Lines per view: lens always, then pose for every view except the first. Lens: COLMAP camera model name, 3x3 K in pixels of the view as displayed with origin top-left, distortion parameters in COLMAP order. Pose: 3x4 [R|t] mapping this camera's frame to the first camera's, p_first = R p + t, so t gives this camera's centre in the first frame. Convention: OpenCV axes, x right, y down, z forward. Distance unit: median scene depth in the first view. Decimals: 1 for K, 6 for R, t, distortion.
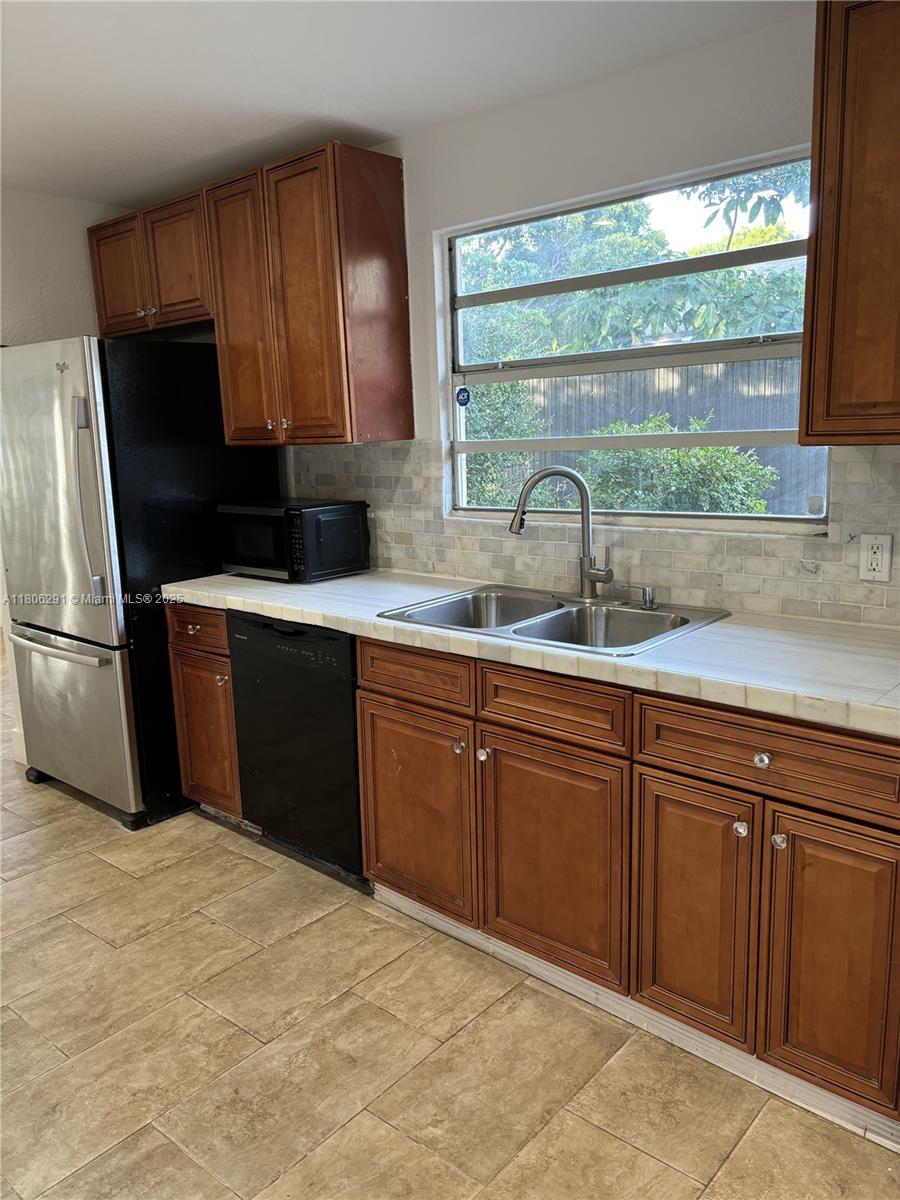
lens RADIAL K [[917.9, 0, 442.1], [0, 917.9, 598.6], [0, 0, 1]] dist [0.035082, -0.031424]
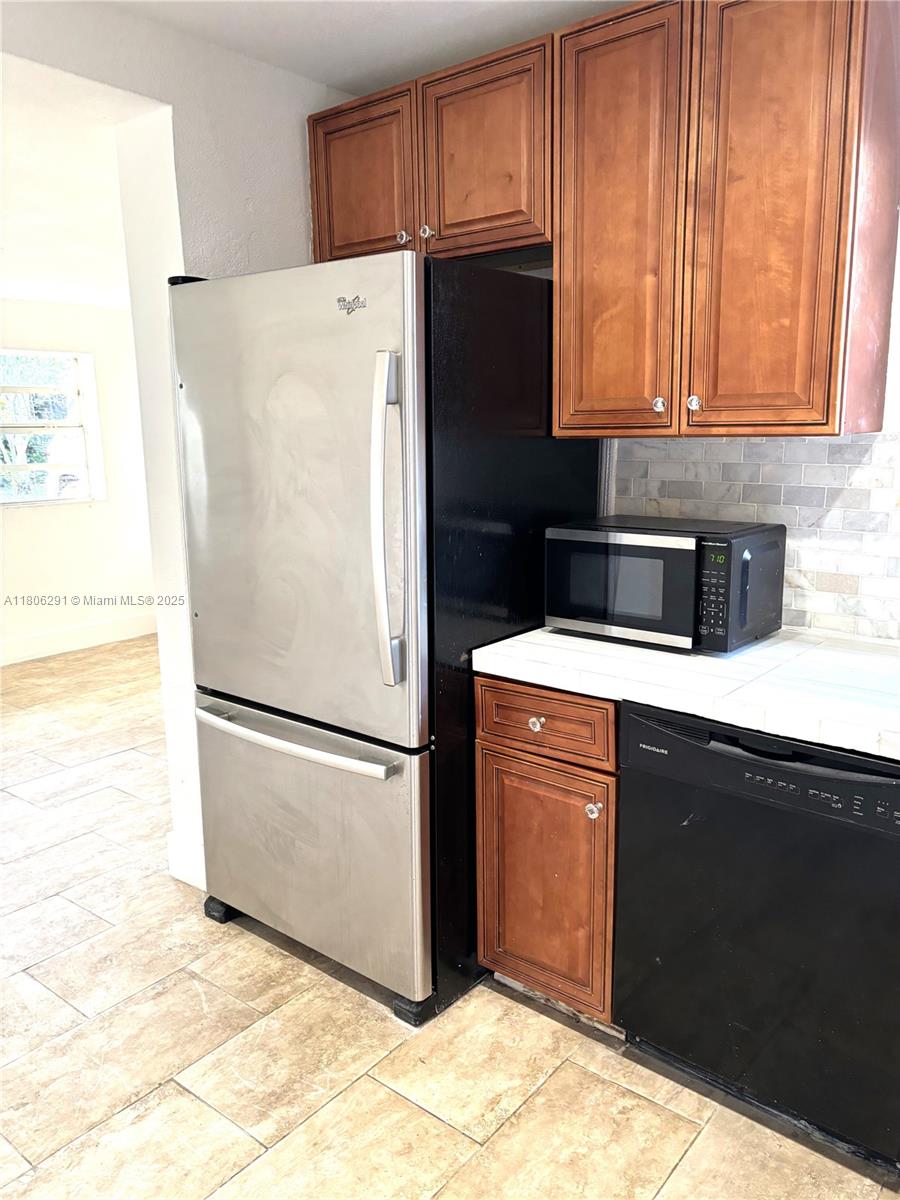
lens RADIAL K [[909.7, 0, 444.0], [0, 909.7, 597.5], [0, 0, 1]] dist [0.036356, -0.039307]
pose [[0.999201, 0.015162, 0.036987, -0.437640], [-0.015303, 0.999877, 0.003544, -0.067523], [-0.036928, -0.004107, 0.999309, 0.453991]]
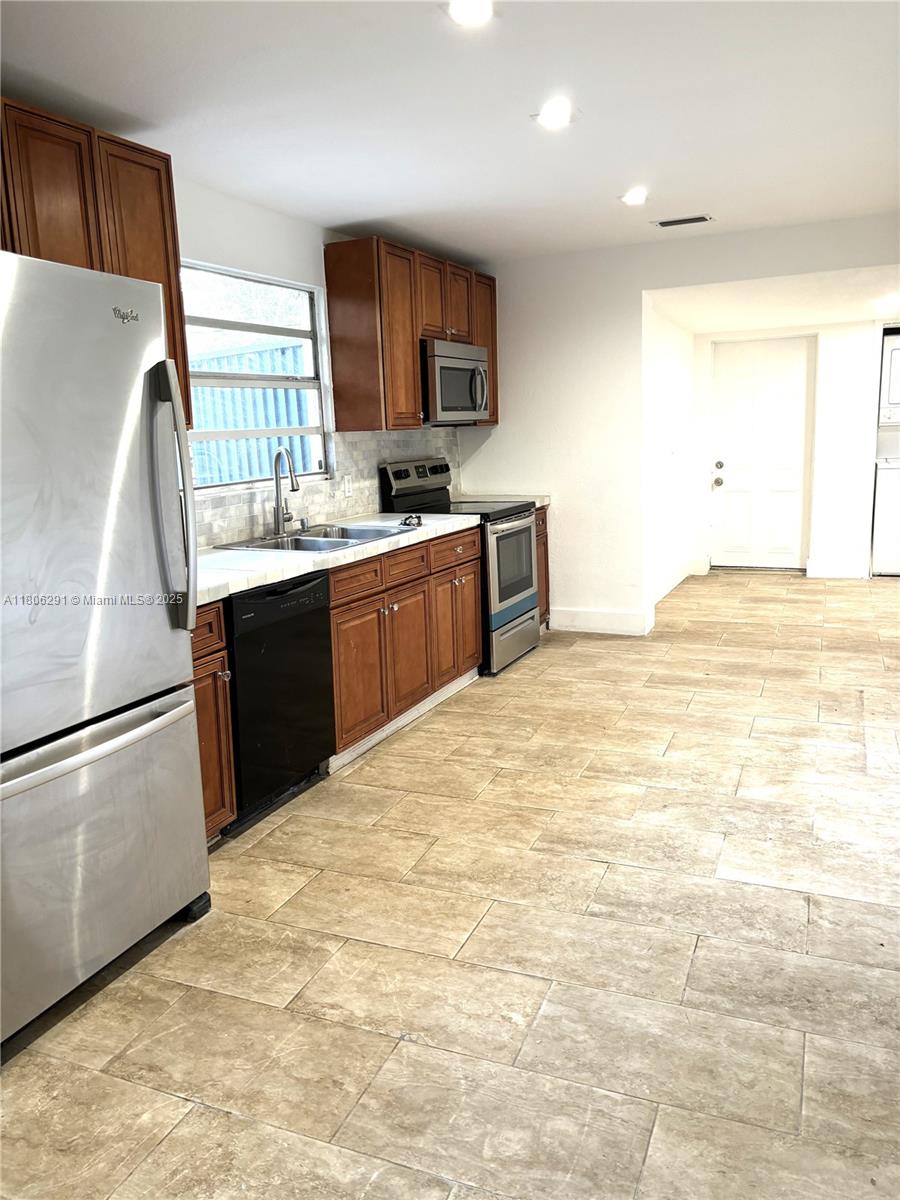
lens RADIAL K [[893.5, 0, 461.8], [0, 893.5, 582.9], [0, 0, 1]] dist [0.081184, -0.078729]
pose [[-0.311243, -0.126212, 0.941912, -1.402531], [0.217659, 0.955328, 0.199932, -0.161359], [-0.925069, 0.267243, -0.269868, 1.186684]]
